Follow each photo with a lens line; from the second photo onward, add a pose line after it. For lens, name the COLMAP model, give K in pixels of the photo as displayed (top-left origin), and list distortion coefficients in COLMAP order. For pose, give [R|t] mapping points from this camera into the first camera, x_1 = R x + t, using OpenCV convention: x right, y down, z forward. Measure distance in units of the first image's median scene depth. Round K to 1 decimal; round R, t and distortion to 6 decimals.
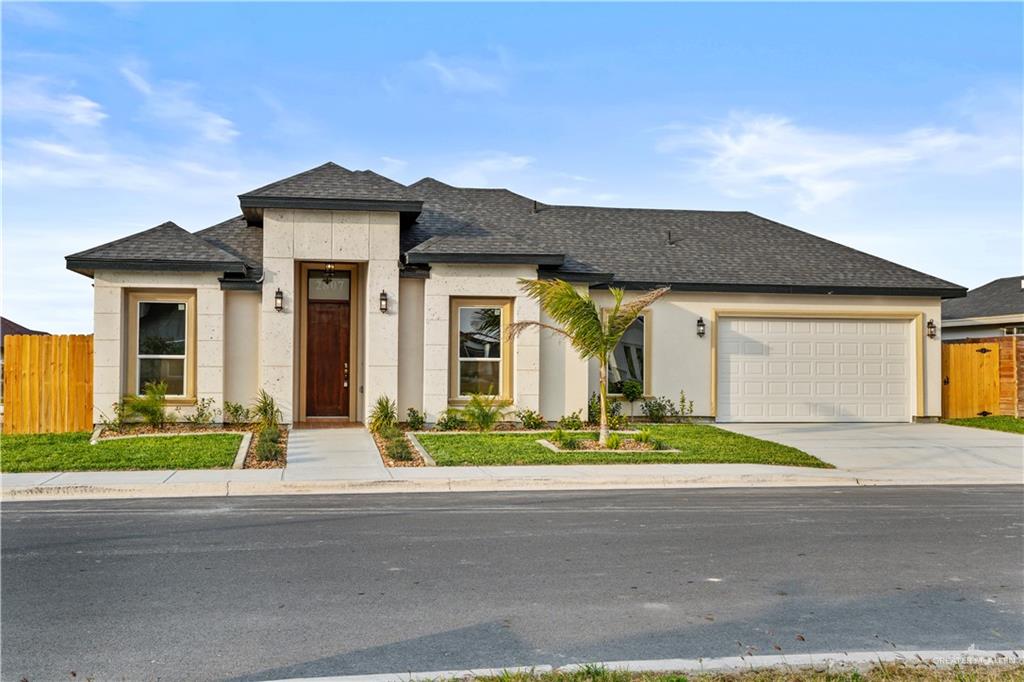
lens RADIAL K [[1088.9, 0, 512.0], [0, 1088.9, 341.0], [0, 0, 1]] dist [0.053077, 0.001626]
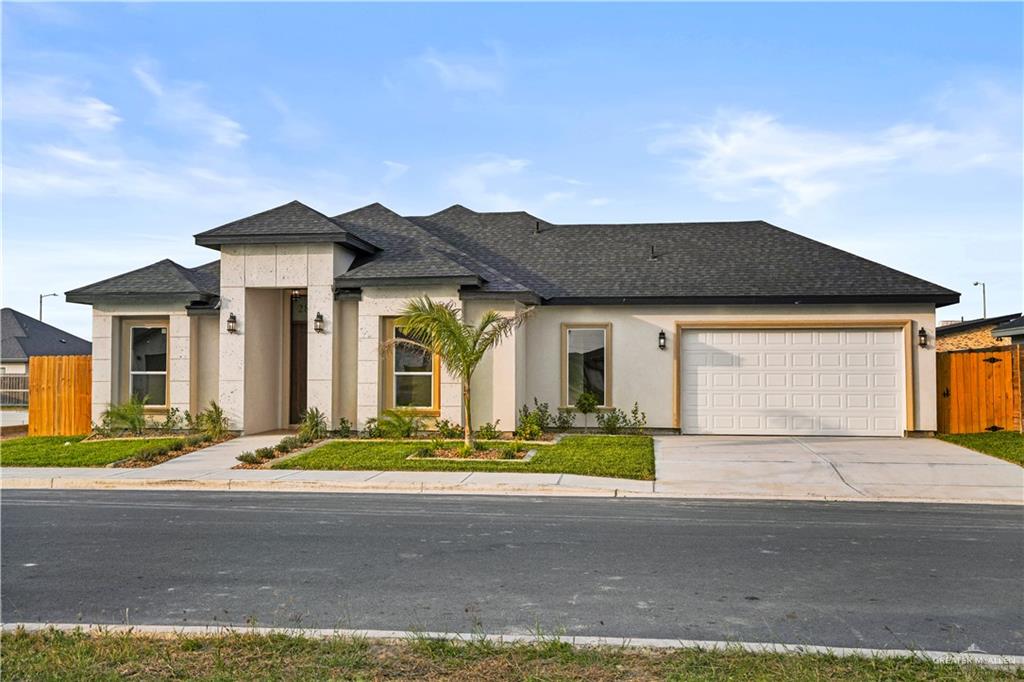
lens RADIAL K [[1065.1, 0, 514.3], [0, 1065.1, 338.7], [0, 0, 1]] dist [0.040803, 0.007090]
pose [[0.947128, -0.016003, -0.320456, 0.416795], [0.012031, 0.999824, -0.014369, -0.001370], [0.320629, 0.009754, 0.947154, 0.022864]]
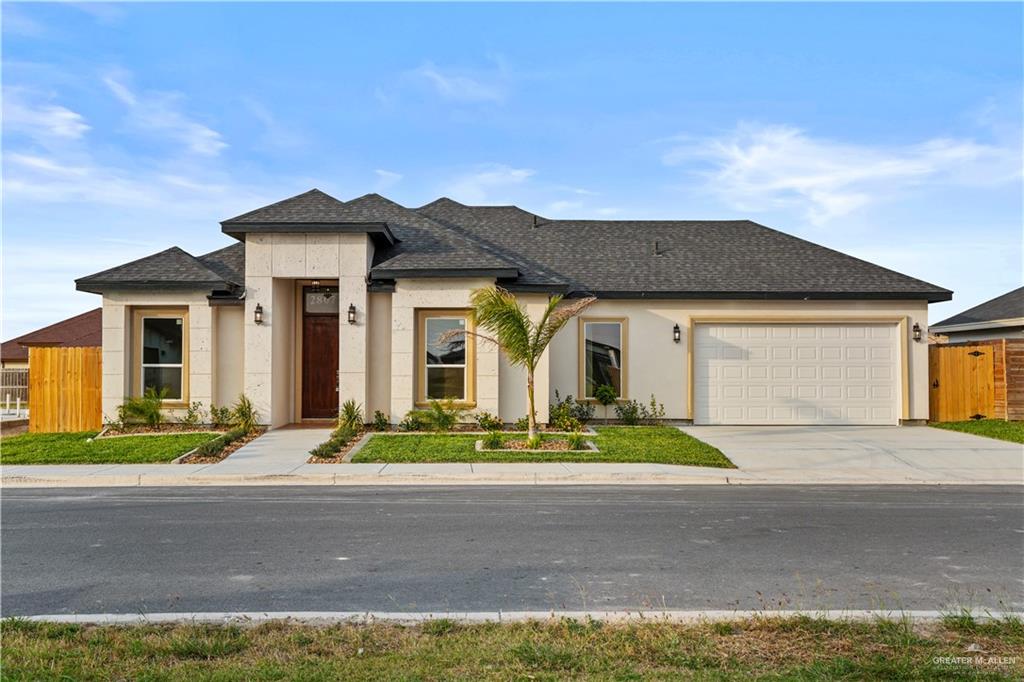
lens RADIAL K [[1056.0, 0, 512.0], [0, 1056.0, 341.0], [0, 0, 1]] dist [0.041114, 0.005239]
pose [[0.985953, -0.010512, -0.166690, 0.215544], [0.009559, 0.999933, -0.006521, -0.000479], [0.166747, 0.004836, 0.985988, -0.026833]]
